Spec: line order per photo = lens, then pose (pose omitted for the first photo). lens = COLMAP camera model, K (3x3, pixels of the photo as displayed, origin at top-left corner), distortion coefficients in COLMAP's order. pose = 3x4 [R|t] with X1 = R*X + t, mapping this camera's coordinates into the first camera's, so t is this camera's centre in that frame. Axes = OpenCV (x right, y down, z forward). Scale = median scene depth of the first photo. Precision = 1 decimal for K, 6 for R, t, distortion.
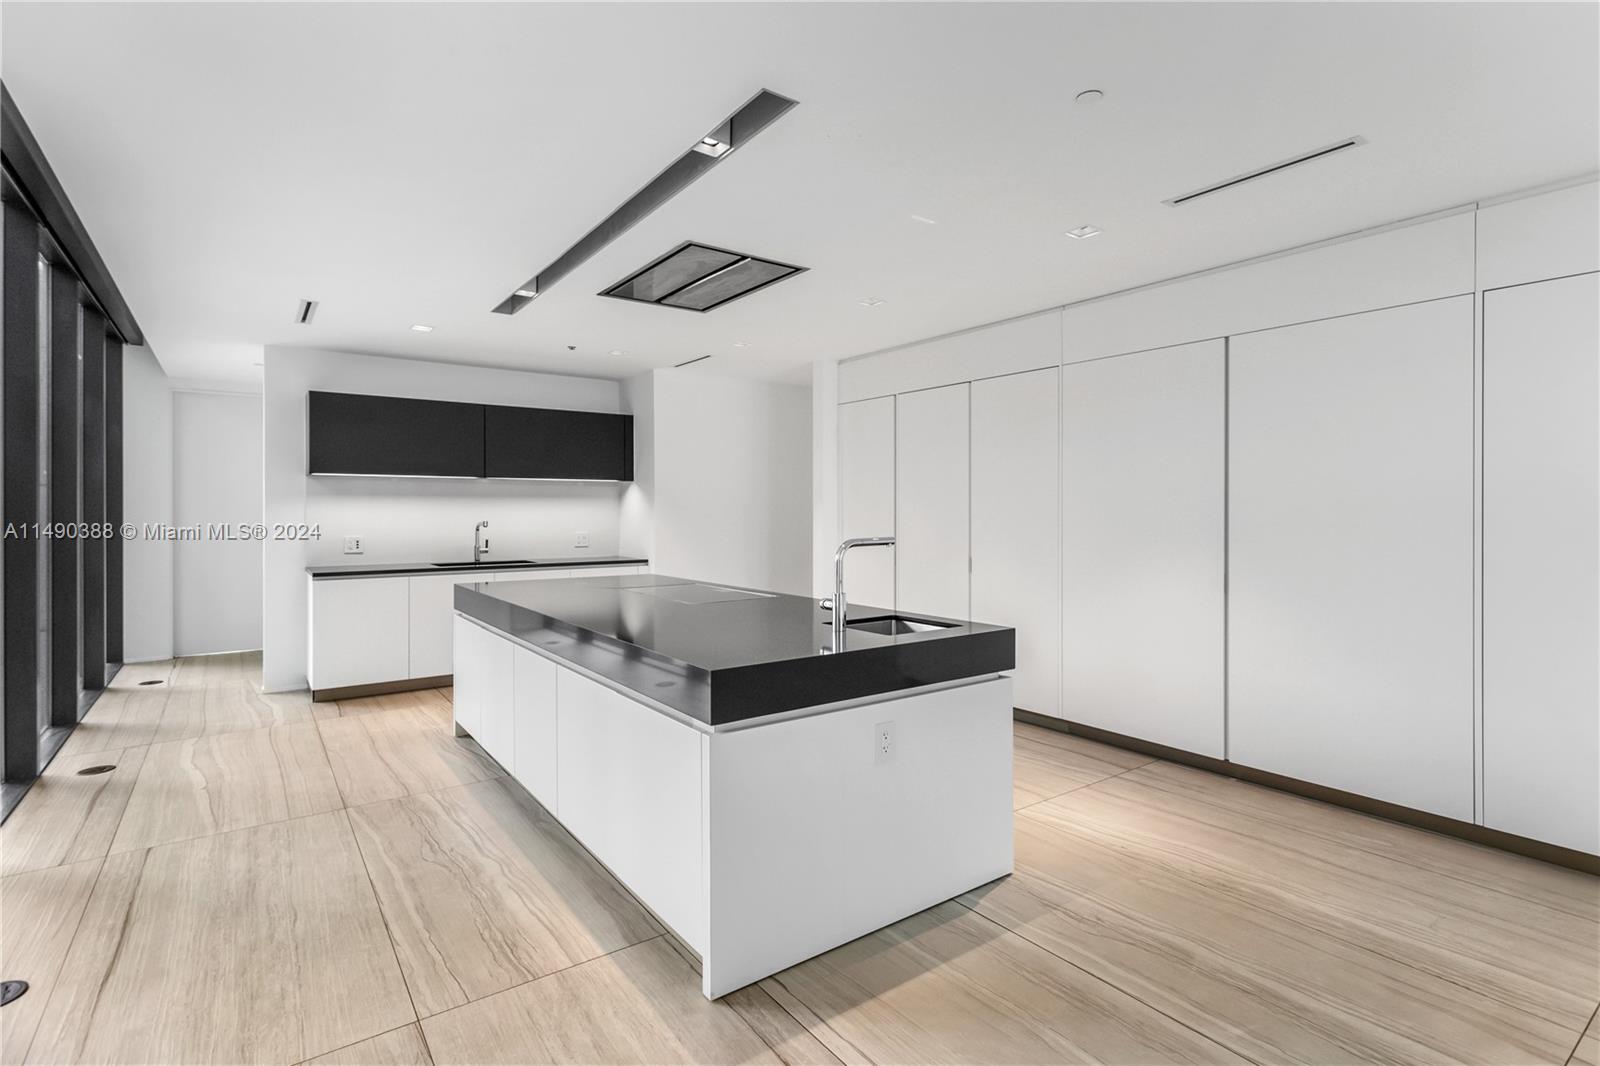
lens RADIAL K [[772.9, 0, 798.3], [0, 772.9, 514.8], [0, 0, 1]] dist [0.004876, 0.000162]
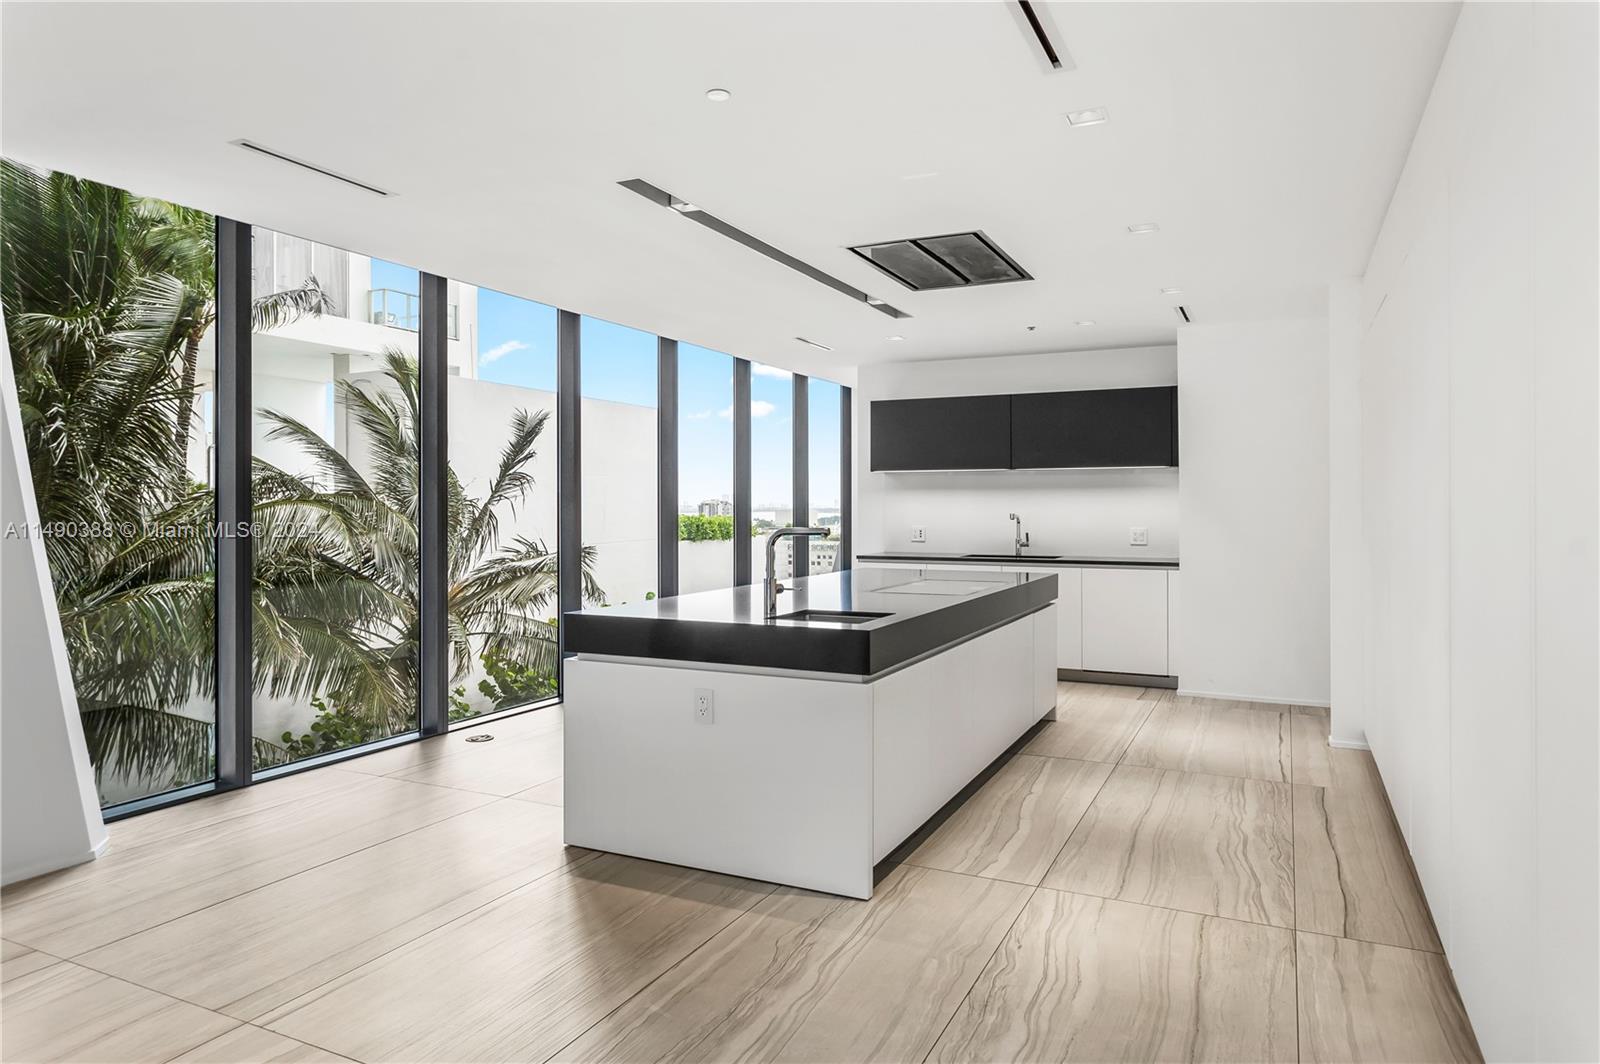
lens RADIAL K [[988.1, 0, 801.1], [0, 988.1, 504.9], [0, 0, 1]] dist [-0.000362, 0.000456]
pose [[0.471342, -0.000567, -0.881950, 1.189451], [-0.004022, 0.999988, -0.002792, 0.003439], [0.881941, 0.004863, 0.471334, 0.364845]]
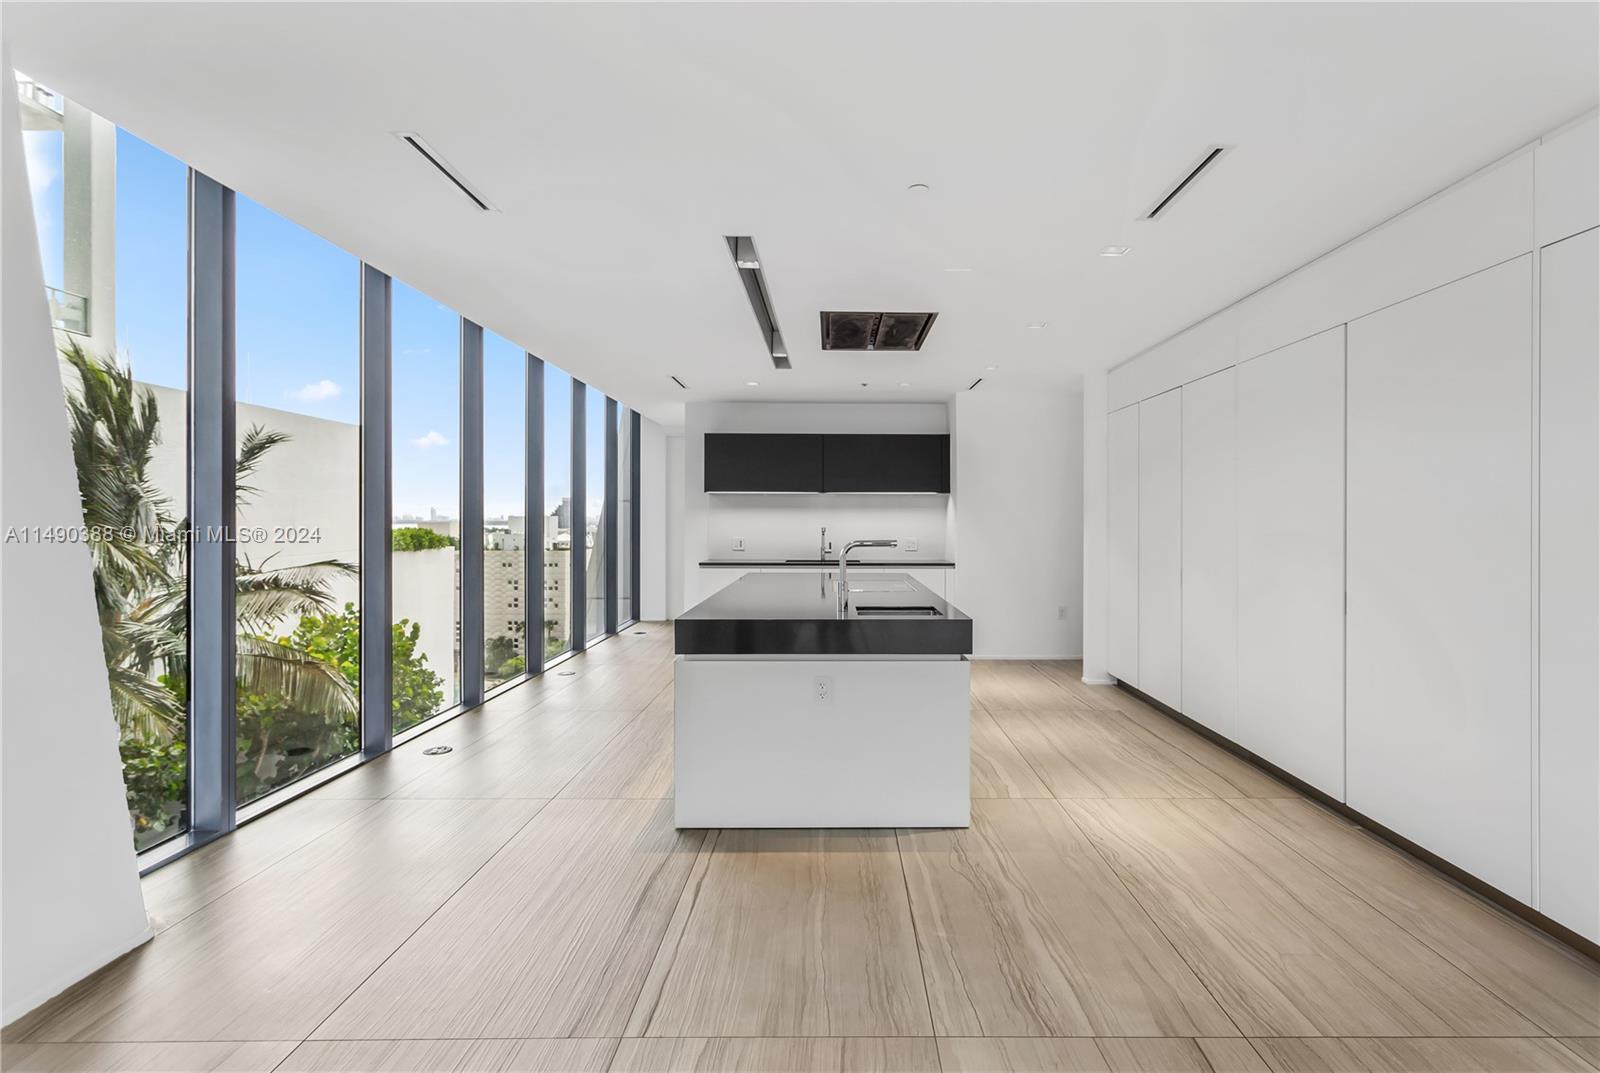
lens RADIAL K [[813.2, 0, 843.8], [0, 813.2, 519.0], [0, 0, 1]] dist [0.003316, 0.000150]
pose [[0.817984, 0.002444, -0.575235, 0.783369], [-0.006499, 0.999966, -0.004992, 0.002267], [0.575204, 0.007822, 0.817973, -0.112804]]
